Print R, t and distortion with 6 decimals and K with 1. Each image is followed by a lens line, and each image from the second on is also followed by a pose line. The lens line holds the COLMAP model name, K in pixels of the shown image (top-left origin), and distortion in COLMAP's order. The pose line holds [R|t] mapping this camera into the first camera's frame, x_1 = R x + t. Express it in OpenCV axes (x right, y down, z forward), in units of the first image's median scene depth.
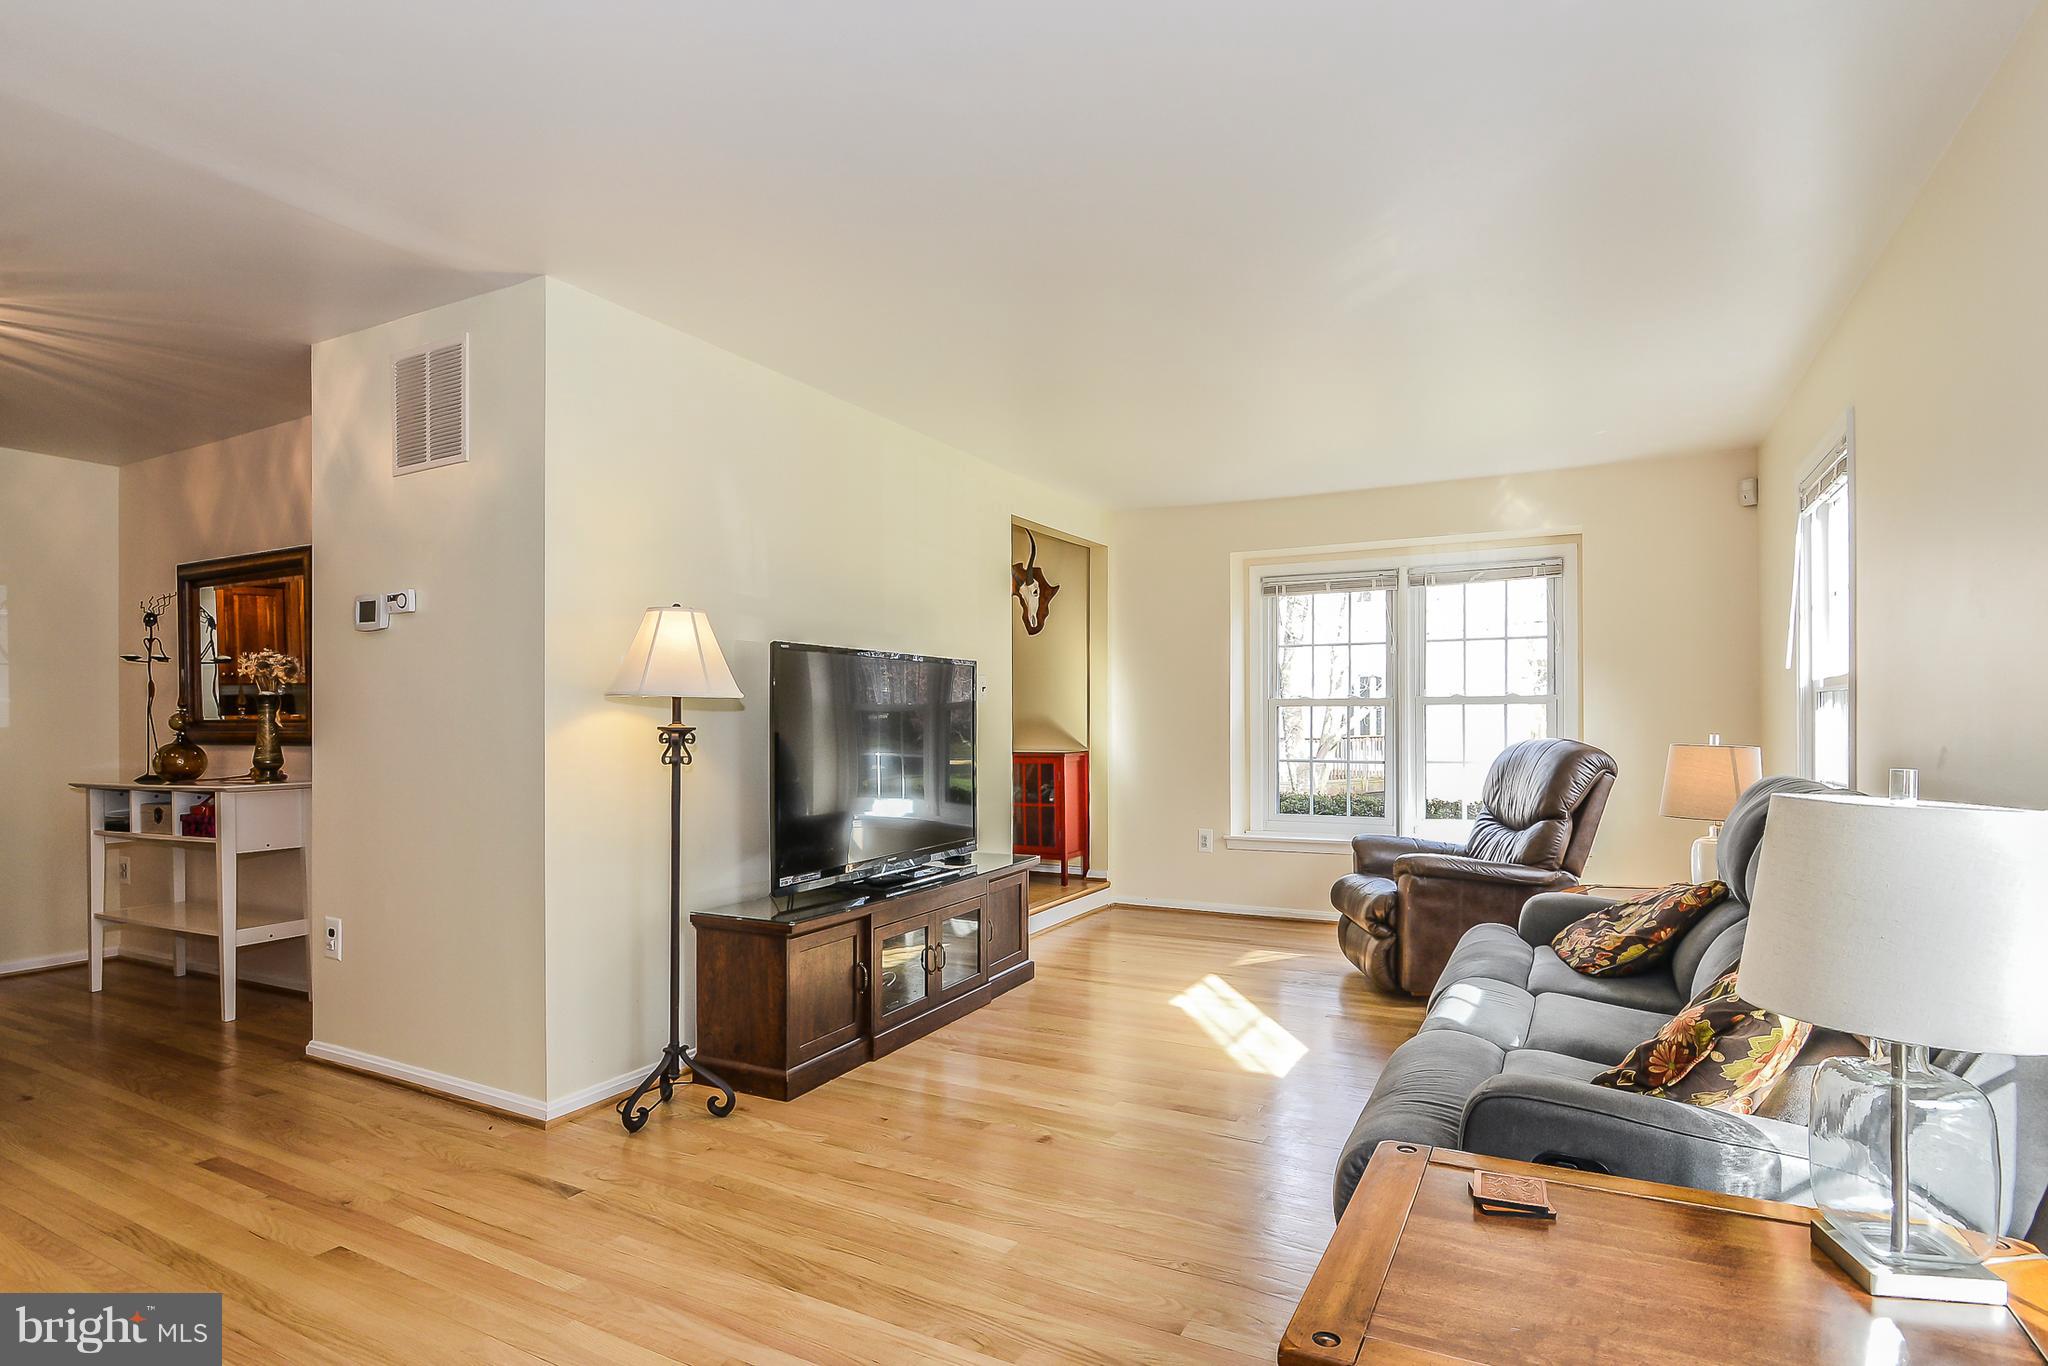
lens RADIAL K [[1062.4, 0, 1016.2], [0, 1062.4, 723.4], [0, 0, 1]] dist [-0.019167, -0.000137]
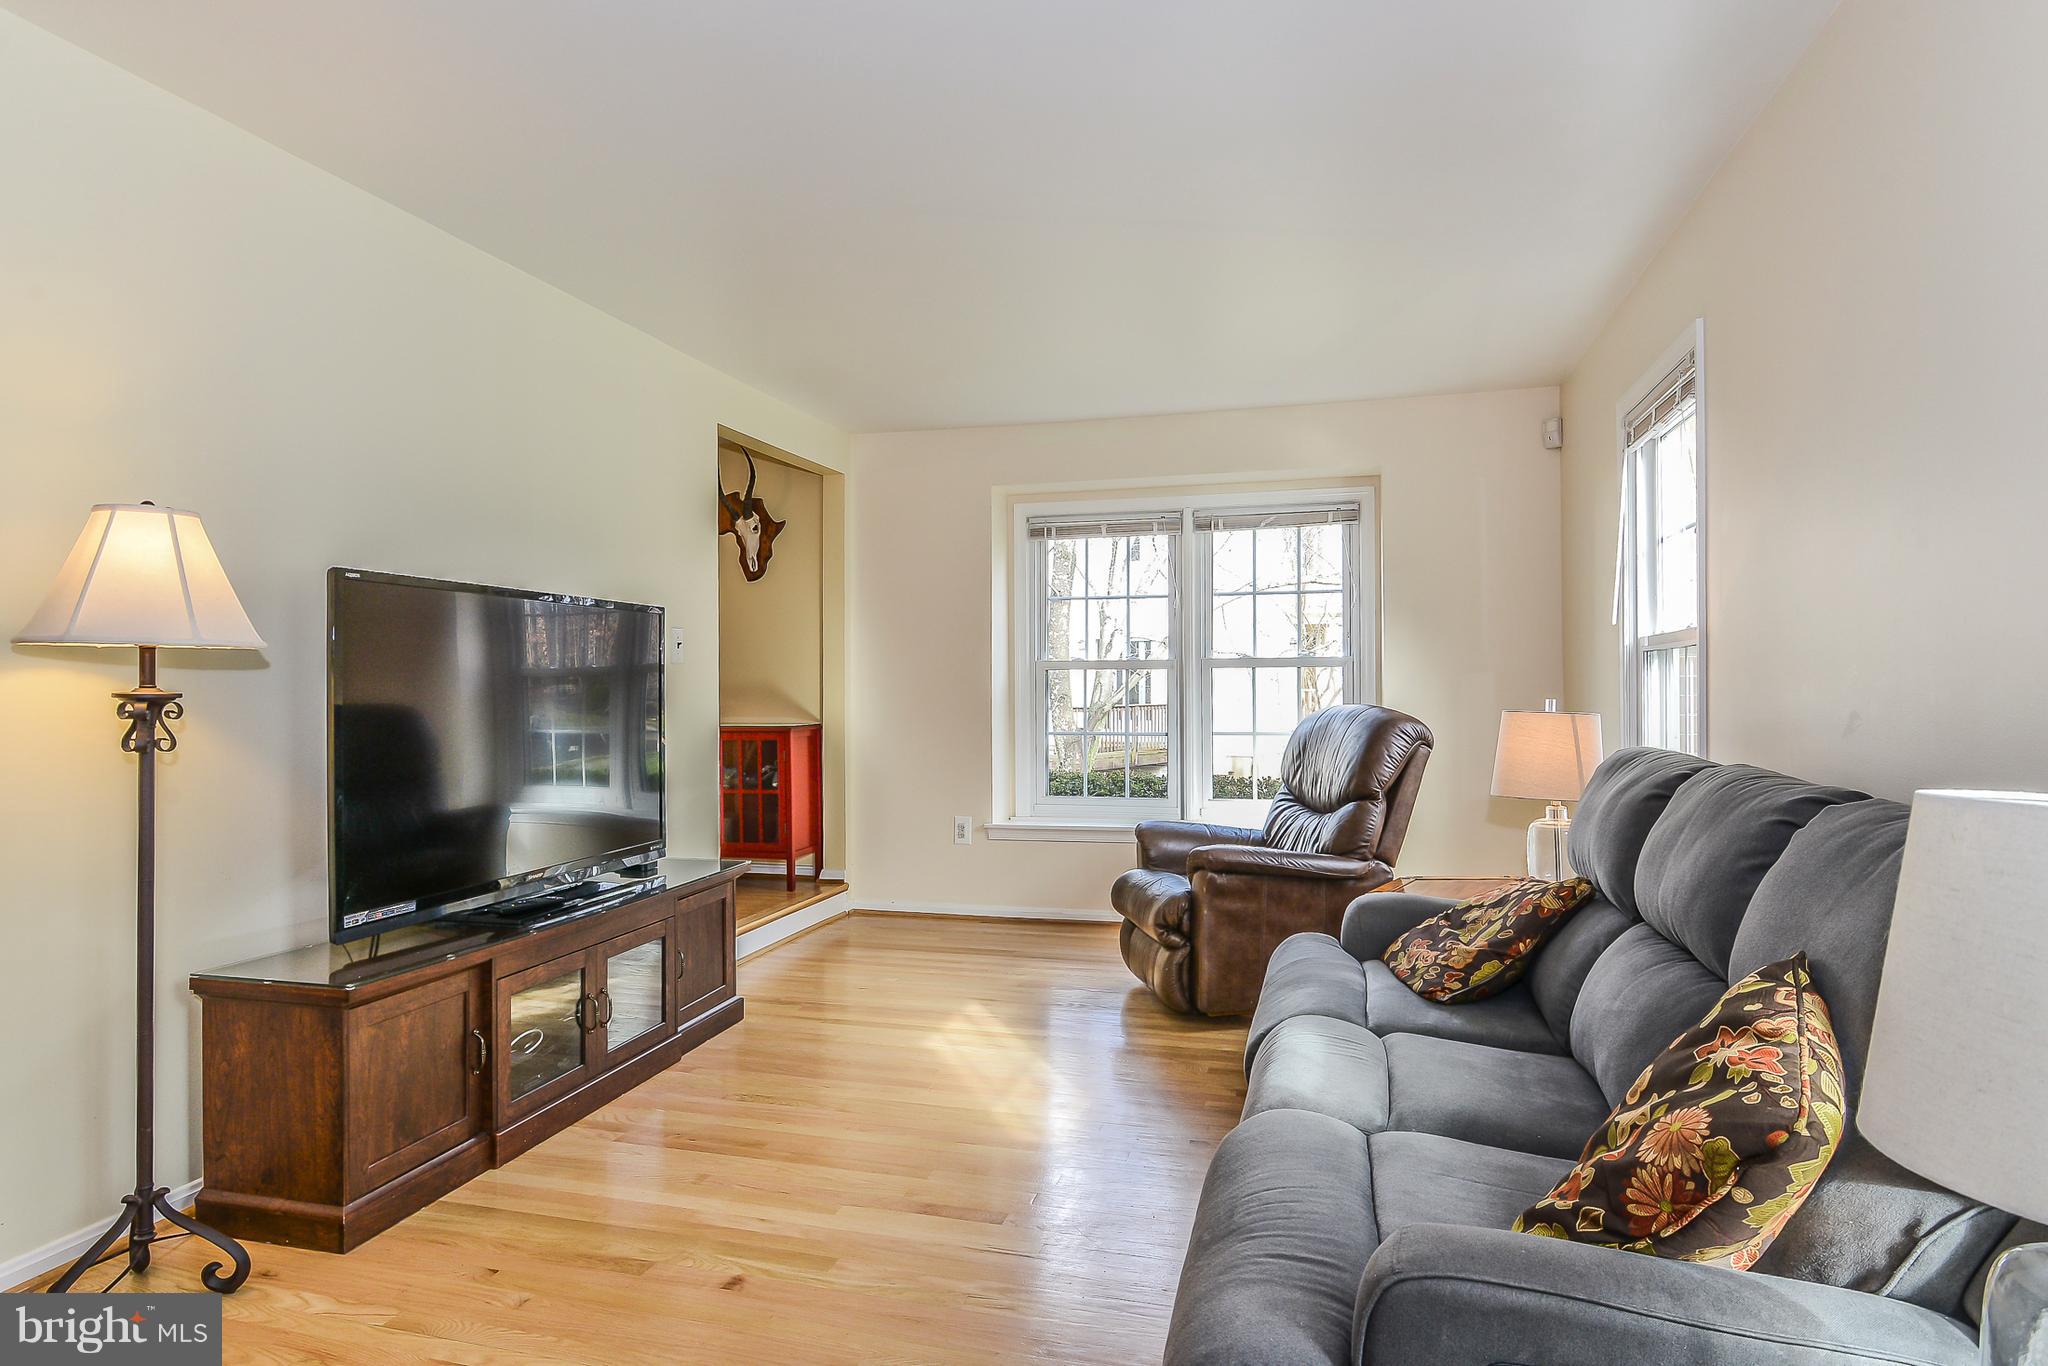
lens RADIAL K [[1187.9, 0, 1024.0], [0, 1187.9, 683.0], [0, 0, 1]] dist [-0.003570, -0.000954]
pose [[0.974503, -0.000889, 0.224374, 0.025724], [0.002598, 0.999970, -0.007319, 0.002750], [-0.224361, 0.007716, 0.974476, 0.129187]]
